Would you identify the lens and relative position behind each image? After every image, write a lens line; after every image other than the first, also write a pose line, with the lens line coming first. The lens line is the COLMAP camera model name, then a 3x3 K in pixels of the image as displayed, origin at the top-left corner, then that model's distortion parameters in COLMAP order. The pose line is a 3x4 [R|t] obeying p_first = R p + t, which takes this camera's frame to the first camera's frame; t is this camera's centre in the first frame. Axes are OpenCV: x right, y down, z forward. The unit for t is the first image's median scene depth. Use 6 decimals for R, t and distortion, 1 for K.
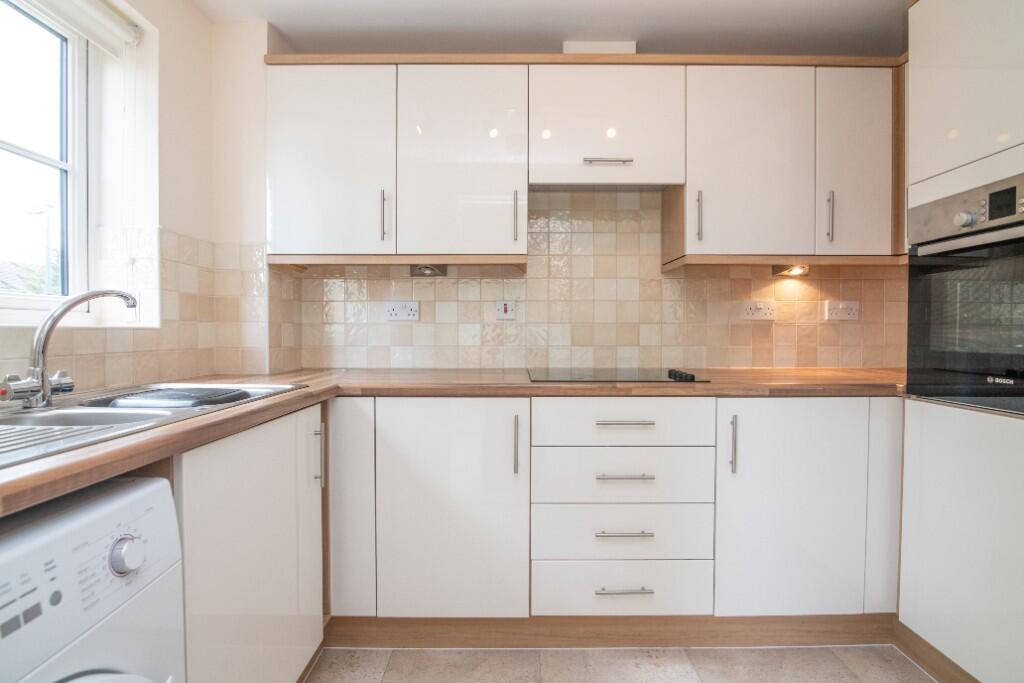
lens RADIAL K [[475.8, 0, 512.0], [0, 475.8, 341.5], [0, 0, 1]] dist [-0.011140, 0.000094]
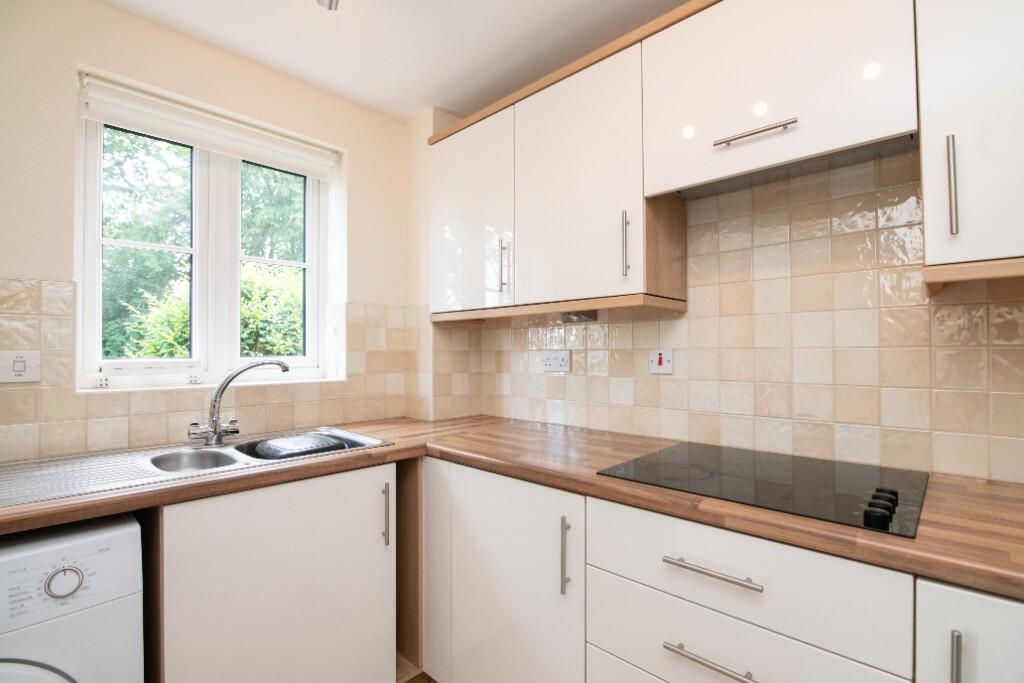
lens RADIAL K [[472.7, 0, 512.3], [0, 472.7, 347.1], [0, 0, 1]] dist [-0.011158, -0.000532]
pose [[0.722700, -0.010850, -0.691077, 0.393111], [-0.011134, 0.999564, -0.027337, -0.076495], [0.691072, 0.027450, 0.722264, 0.332907]]
